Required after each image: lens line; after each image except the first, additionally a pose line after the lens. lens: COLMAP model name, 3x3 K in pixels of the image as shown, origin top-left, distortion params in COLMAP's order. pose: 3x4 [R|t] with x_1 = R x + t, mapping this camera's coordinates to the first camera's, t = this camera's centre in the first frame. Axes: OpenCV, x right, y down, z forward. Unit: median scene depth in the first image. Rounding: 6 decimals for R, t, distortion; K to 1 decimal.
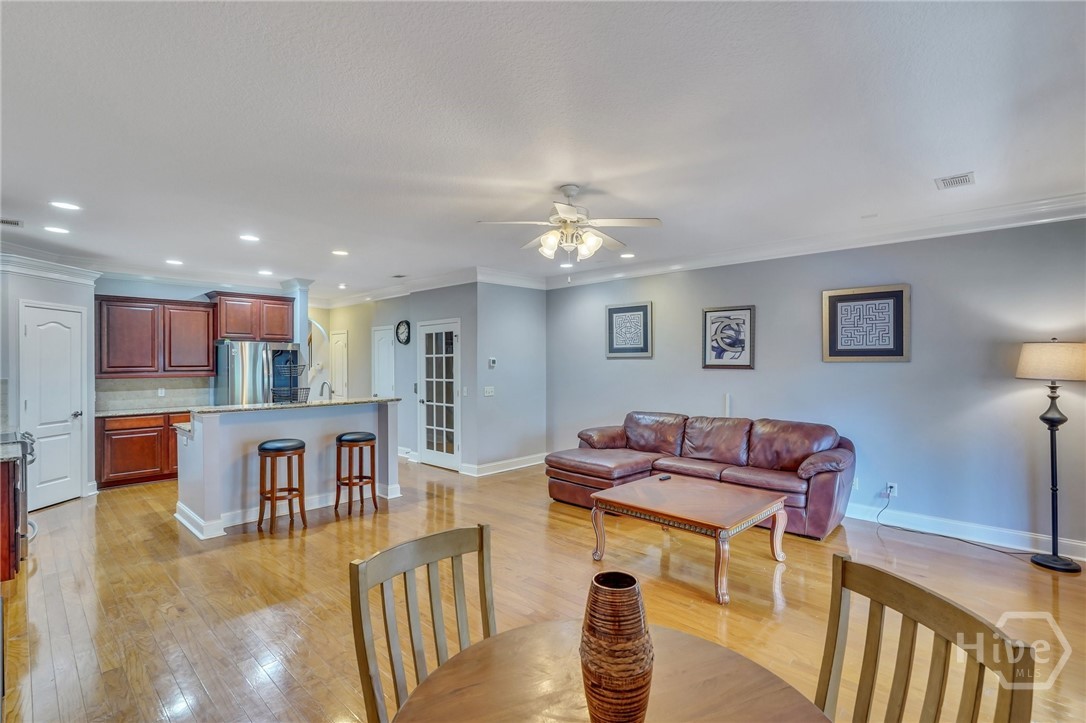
lens RADIAL K [[488.6, 0, 548.0], [0, 488.6, 363.0], [0, 0, 1]] dist [-0.009469, 0.007112]
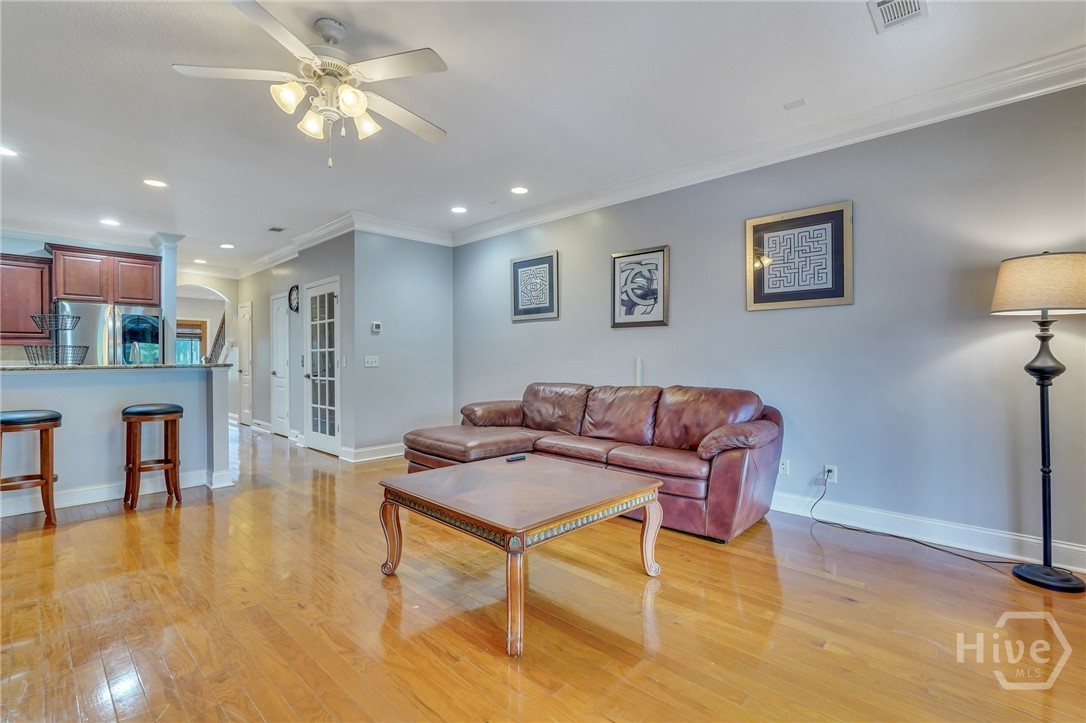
lens RADIAL K [[488.6, 0, 534.2], [0, 488.6, 353.9], [0, 0, 1]] dist [-0.009469, 0.007112]
pose [[0.999994, -0.002120, 0.002878, 0.215965], [0.002122, 0.999997, -0.000781, 0.064146], [-0.002876, 0.000788, 0.999996, 0.215811]]
